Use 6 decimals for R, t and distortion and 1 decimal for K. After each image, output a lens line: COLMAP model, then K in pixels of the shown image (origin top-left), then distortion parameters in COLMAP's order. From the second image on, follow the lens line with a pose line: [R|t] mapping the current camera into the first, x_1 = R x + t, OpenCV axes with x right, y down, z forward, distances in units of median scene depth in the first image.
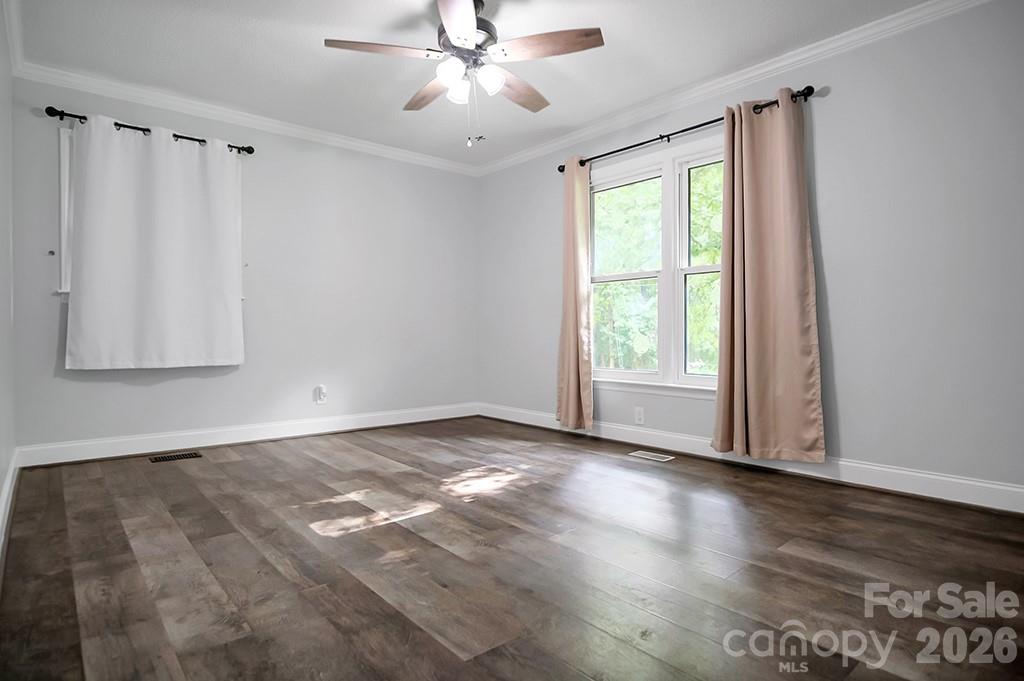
lens RADIAL K [[563.3, 0, 509.5], [0, 563.3, 327.6], [0, 0, 1]] dist [-0.002869, 0.000023]
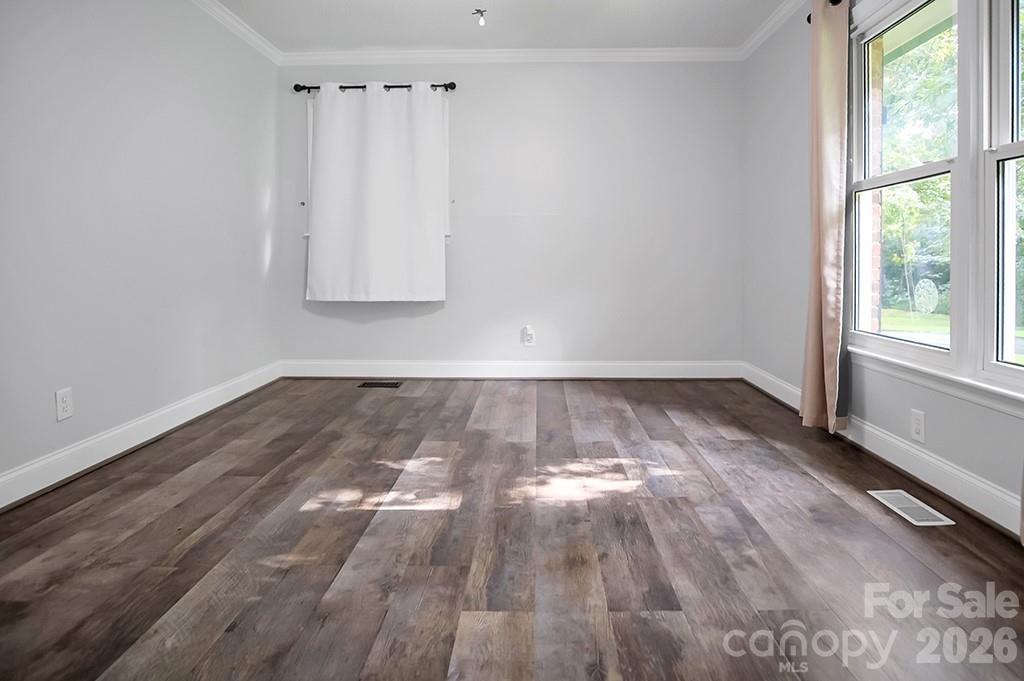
lens RADIAL K [[575.1, 0, 515.3], [0, 575.1, 261.1], [0, 0, 1]] dist [-0.014163, -0.000480]
pose [[0.748485, -0.000422, -0.663152, 0.322910], [0.008083, 0.999931, 0.008487, -0.013683], [0.663102, -0.011713, 0.748437, 0.337582]]
